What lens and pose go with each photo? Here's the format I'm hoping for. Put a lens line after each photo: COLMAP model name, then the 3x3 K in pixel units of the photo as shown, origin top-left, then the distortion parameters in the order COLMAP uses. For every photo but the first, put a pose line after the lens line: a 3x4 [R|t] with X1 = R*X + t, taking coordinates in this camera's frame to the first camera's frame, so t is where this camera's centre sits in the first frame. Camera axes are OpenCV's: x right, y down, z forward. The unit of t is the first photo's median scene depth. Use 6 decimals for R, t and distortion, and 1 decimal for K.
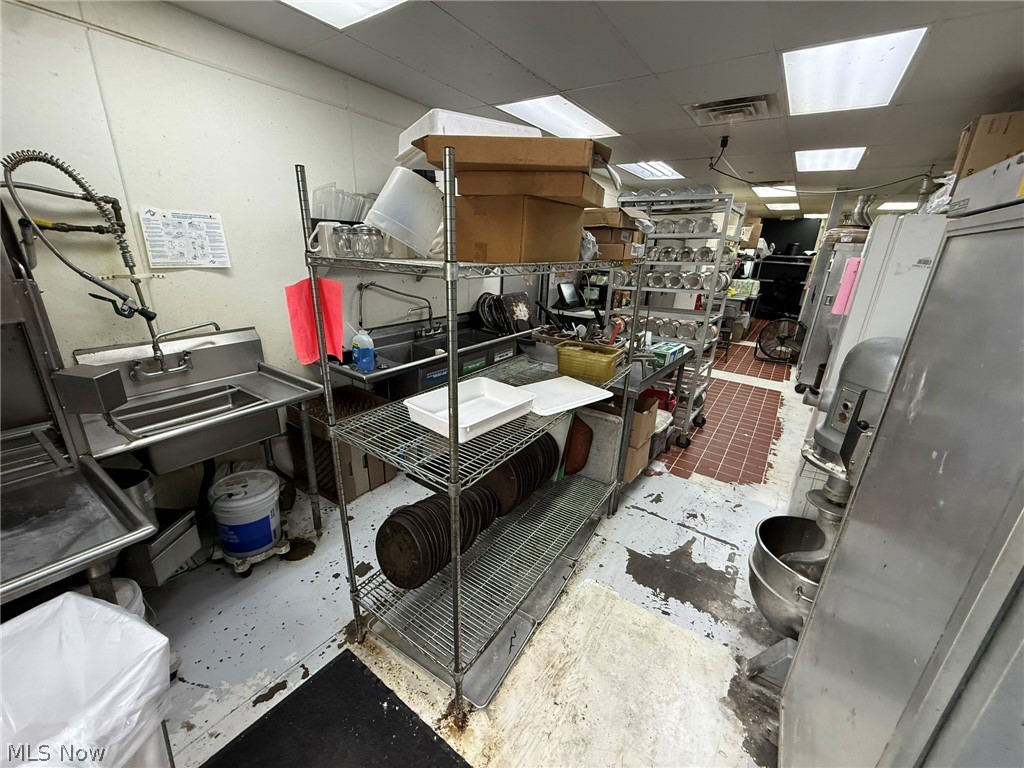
lens RADIAL K [[408.7, 0, 512.8], [0, 408.7, 383.5], [0, 0, 1]] dist [0.001248, -0.000015]
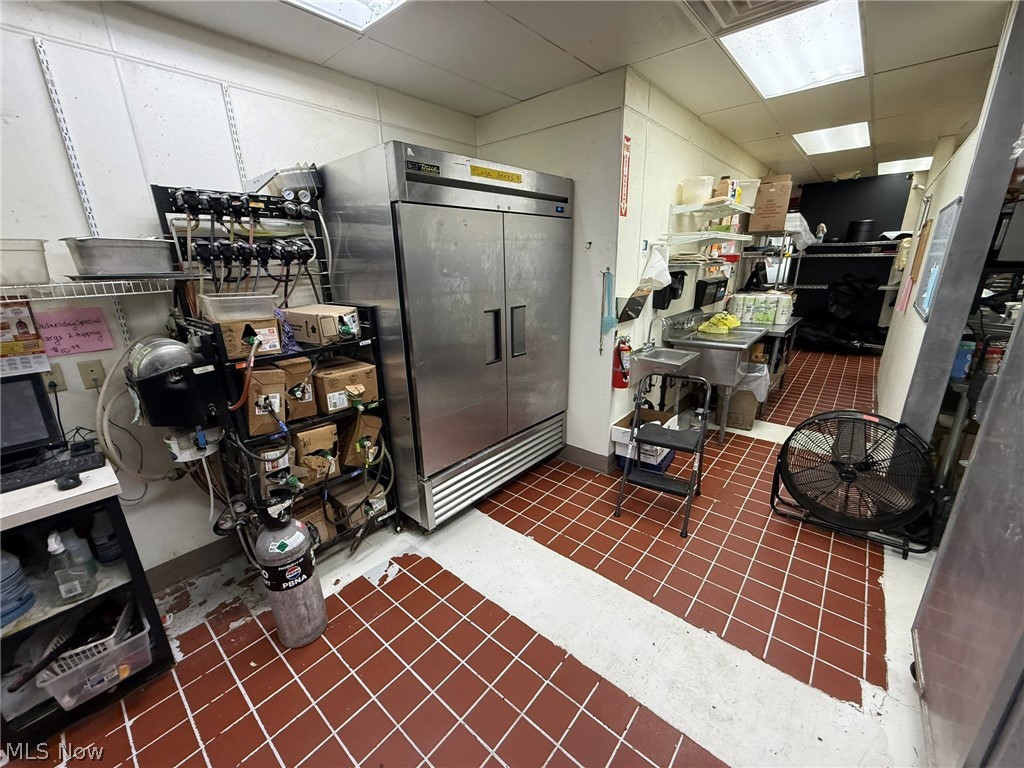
lens RADIAL K [[408.7, 0, 510.6], [0, 408.7, 385.4], [0, 0, 1]] dist [0.001248, -0.000015]
pose [[0.992371, -0.040869, -0.116316, 0.272549], [0.037036, 0.998703, -0.034931, -0.117568], [0.117593, 0.030357, 0.992598, 0.403664]]
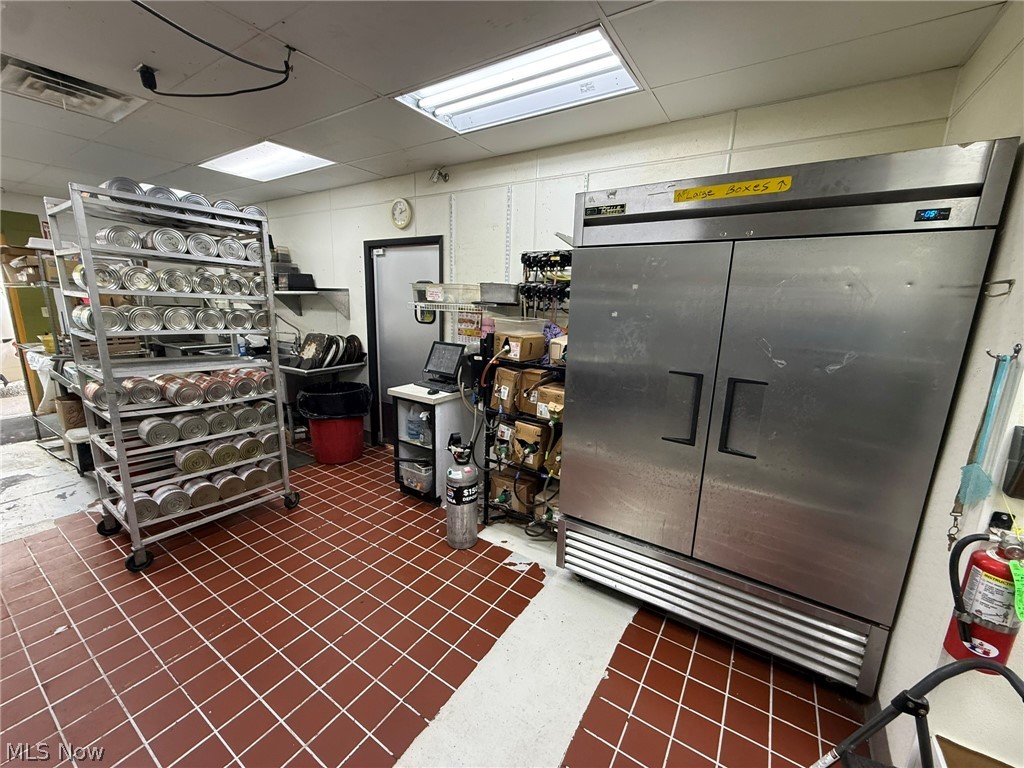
lens RADIAL K [[408.7, 0, 509.7], [0, 408.7, 385.5], [0, 0, 1]] dist [0.001248, -0.000015]
pose [[0.031140, 0.162314, -0.986248, 0.413440], [-0.349783, 0.926102, 0.141372, -0.165071], [0.936313, 0.340571, 0.085614, 0.559071]]
